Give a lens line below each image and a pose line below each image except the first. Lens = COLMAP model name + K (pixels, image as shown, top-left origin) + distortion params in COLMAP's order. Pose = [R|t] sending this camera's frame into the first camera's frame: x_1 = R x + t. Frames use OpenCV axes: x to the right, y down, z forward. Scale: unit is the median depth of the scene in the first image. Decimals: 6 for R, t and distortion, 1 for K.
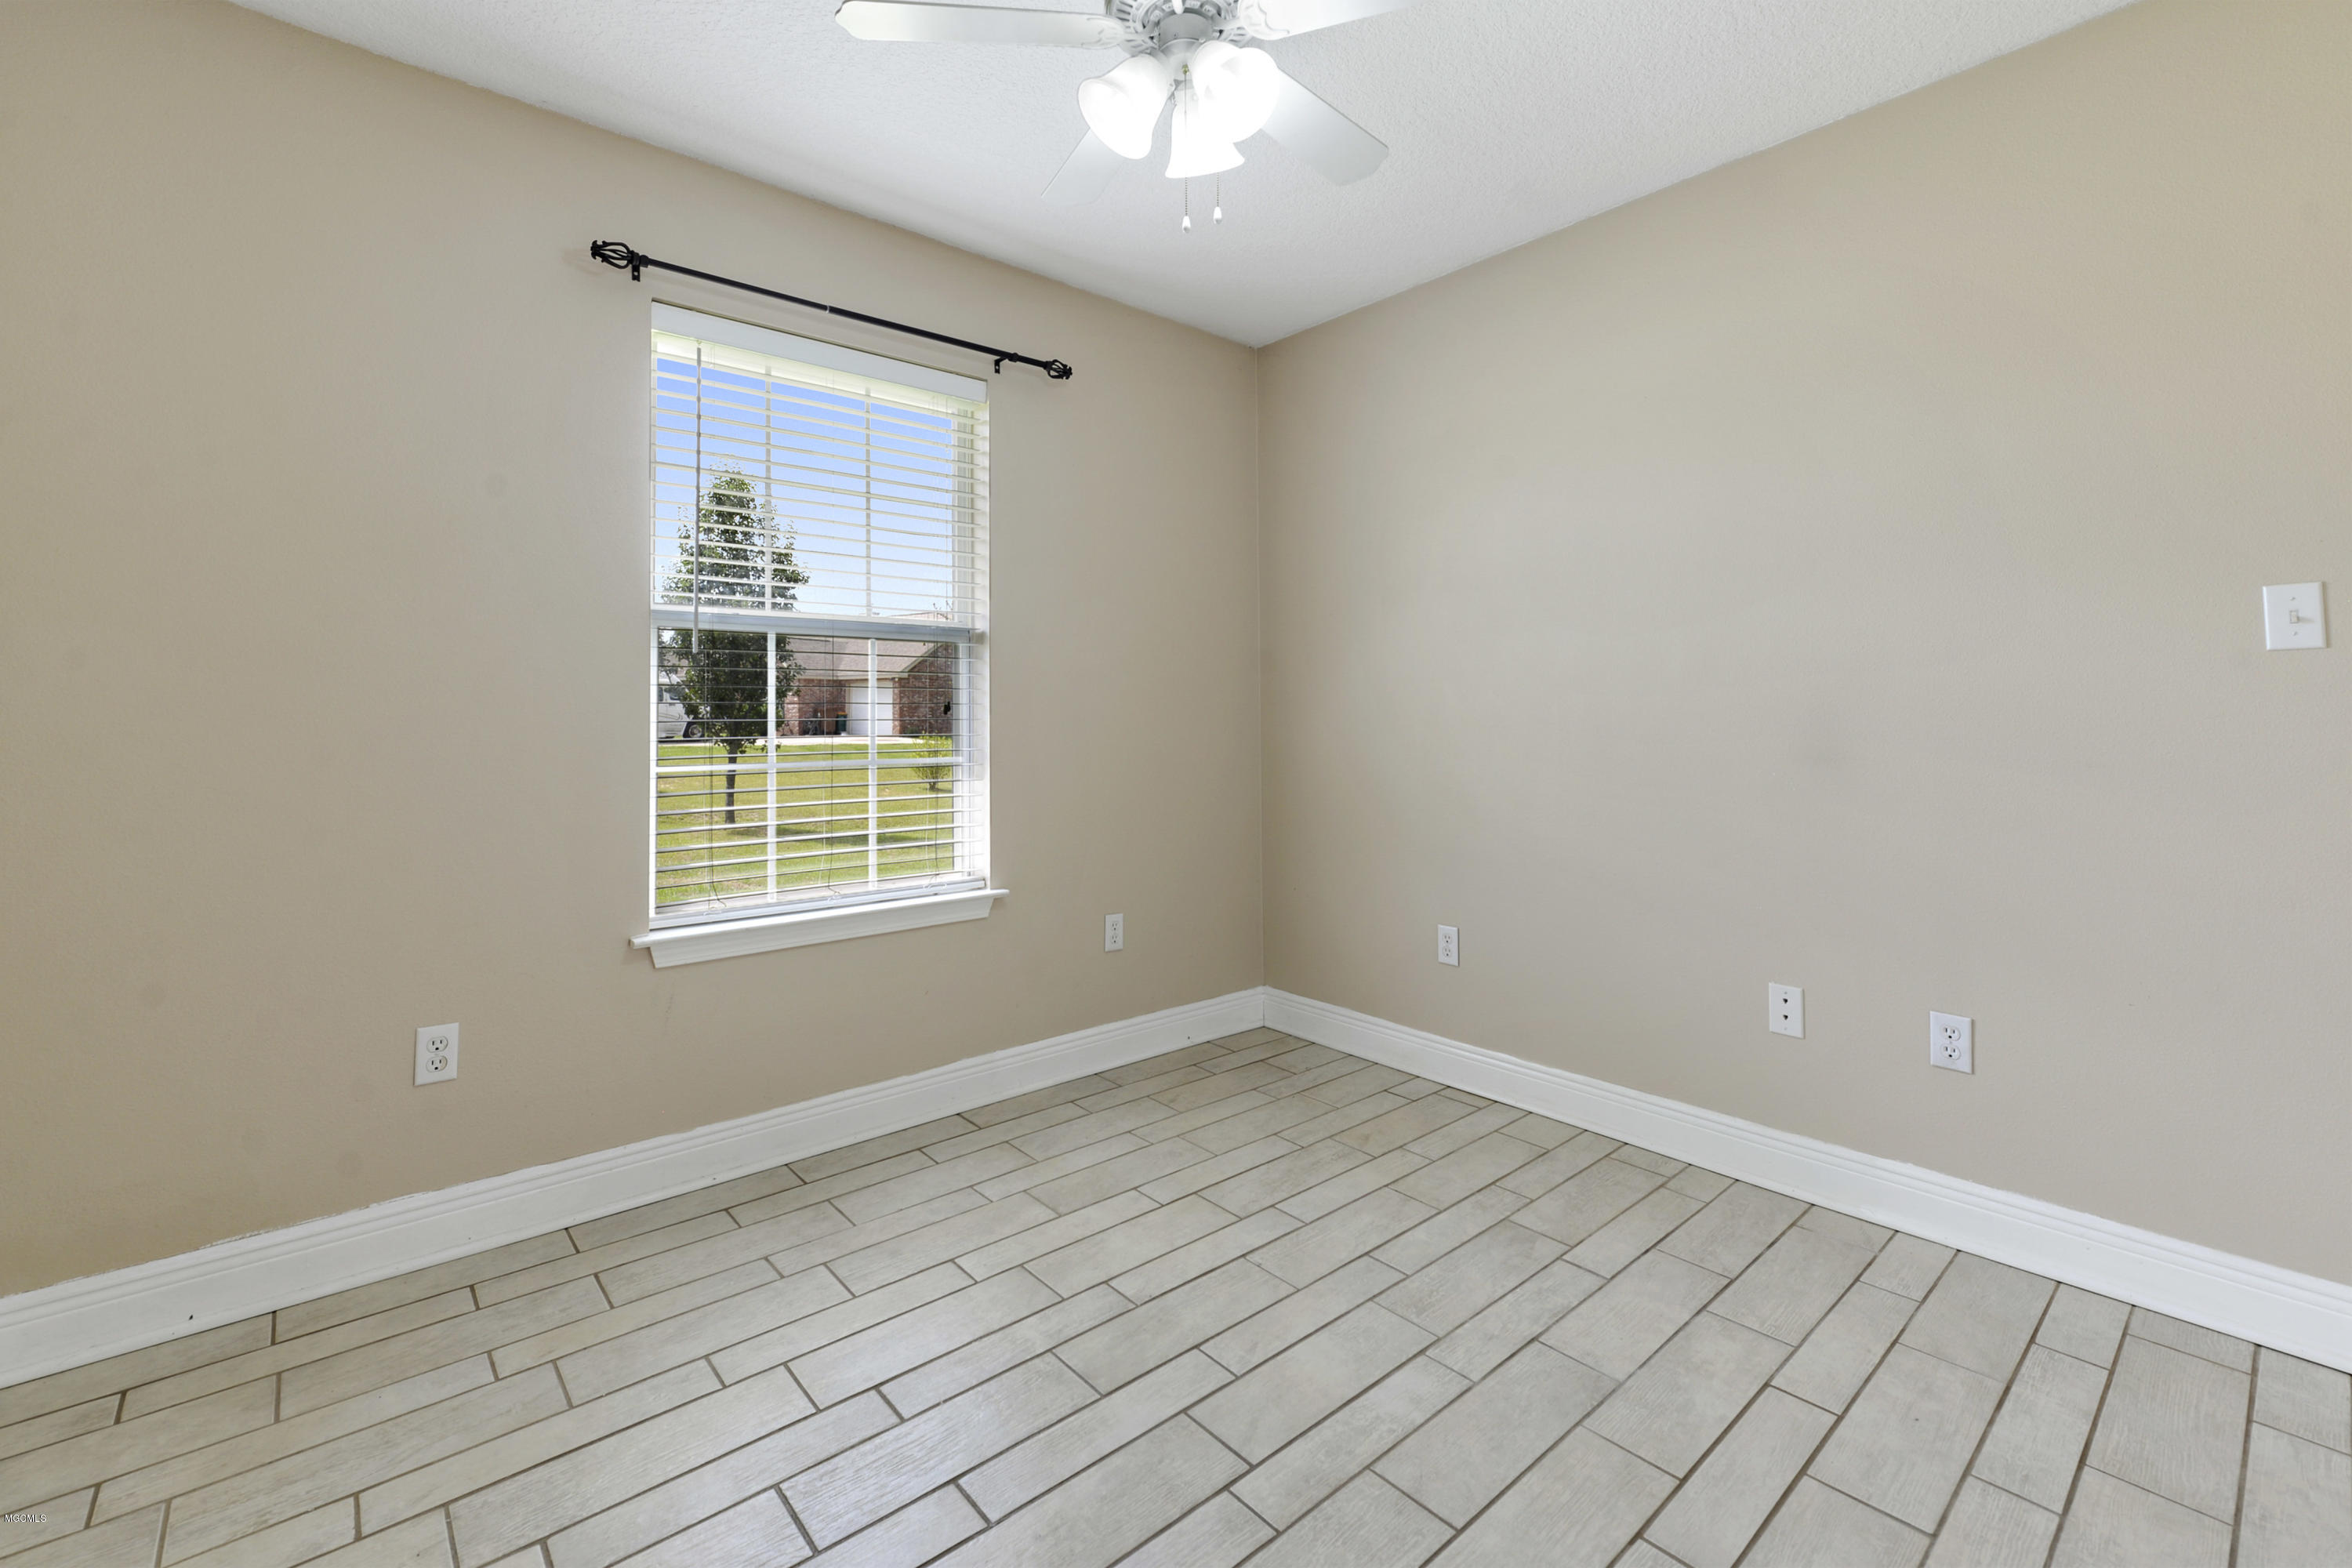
lens RADIAL K [[998.2, 0, 1183.1], [0, 998.2, 660.4], [0, 0, 1]] dist [-0.000306, -0.000170]
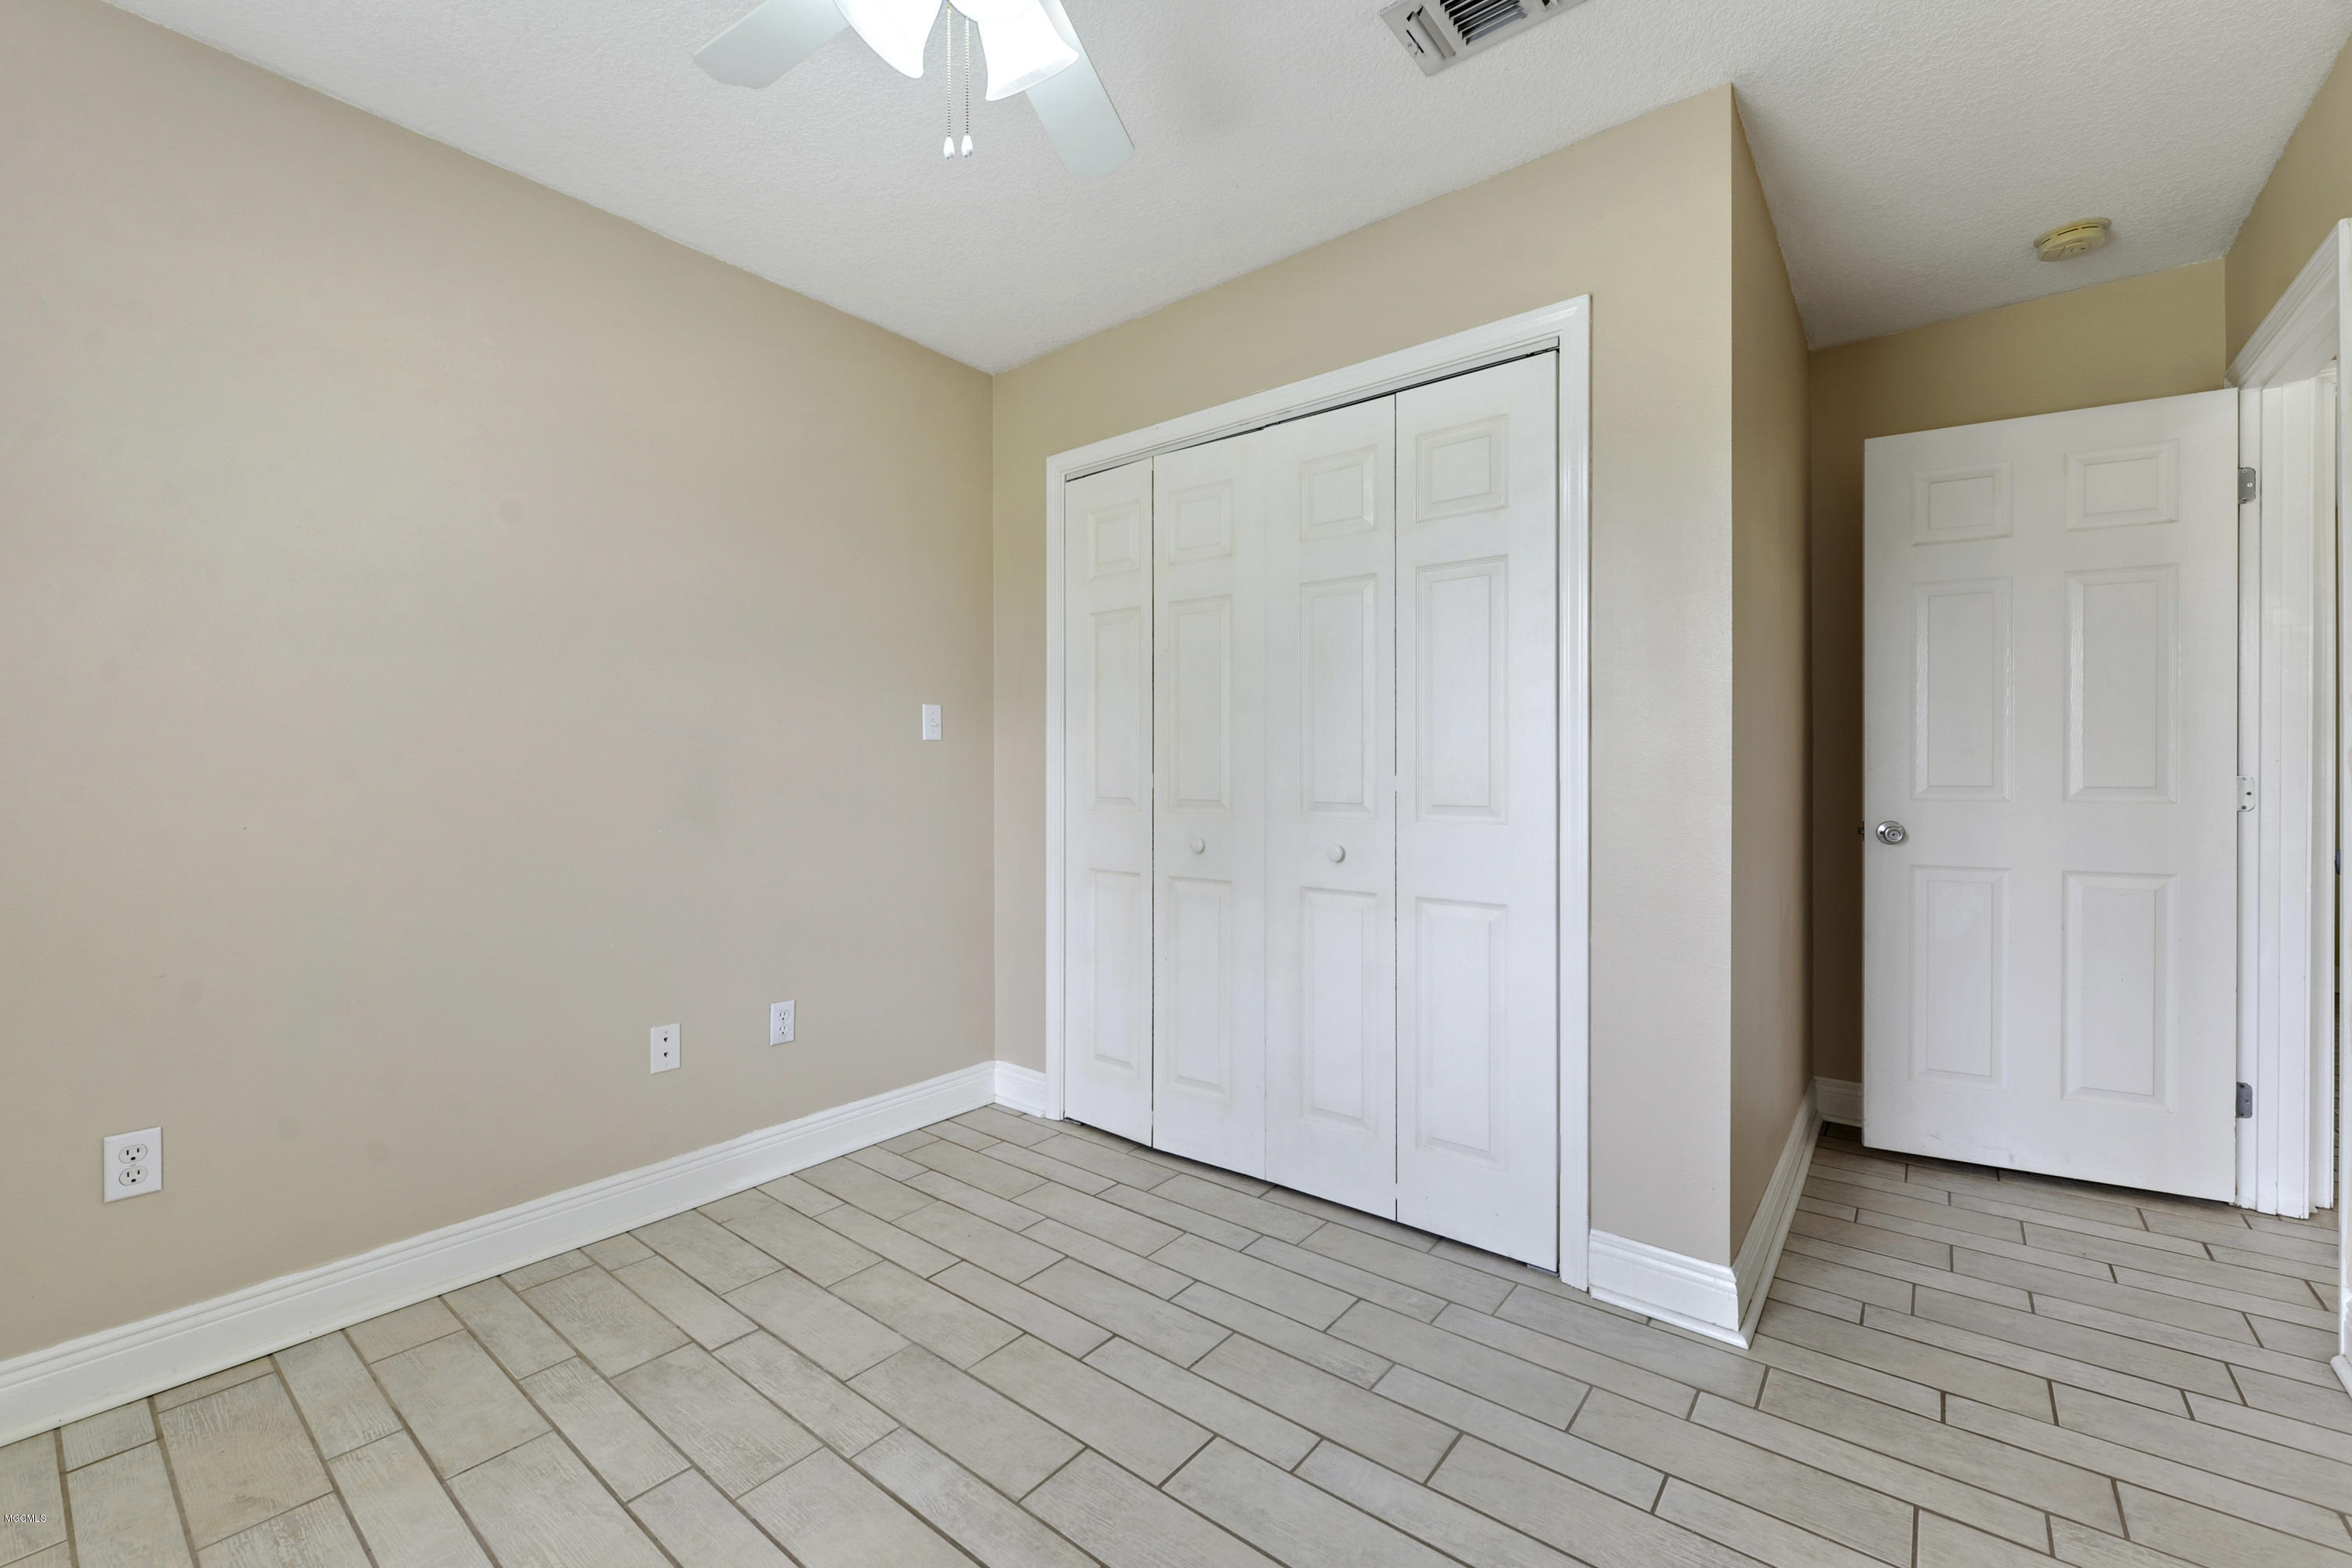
lens RADIAL K [[958.5, 0, 1177.4], [0, 958.5, 763.0], [0, 0, 1]] dist [0.000644, -0.000515]
pose [[-0.181703, 0.016775, 0.983210, -0.592953], [-0.055606, 0.998079, -0.027305, 0.047372], [-0.981780, -0.059634, -0.180422, 0.760026]]
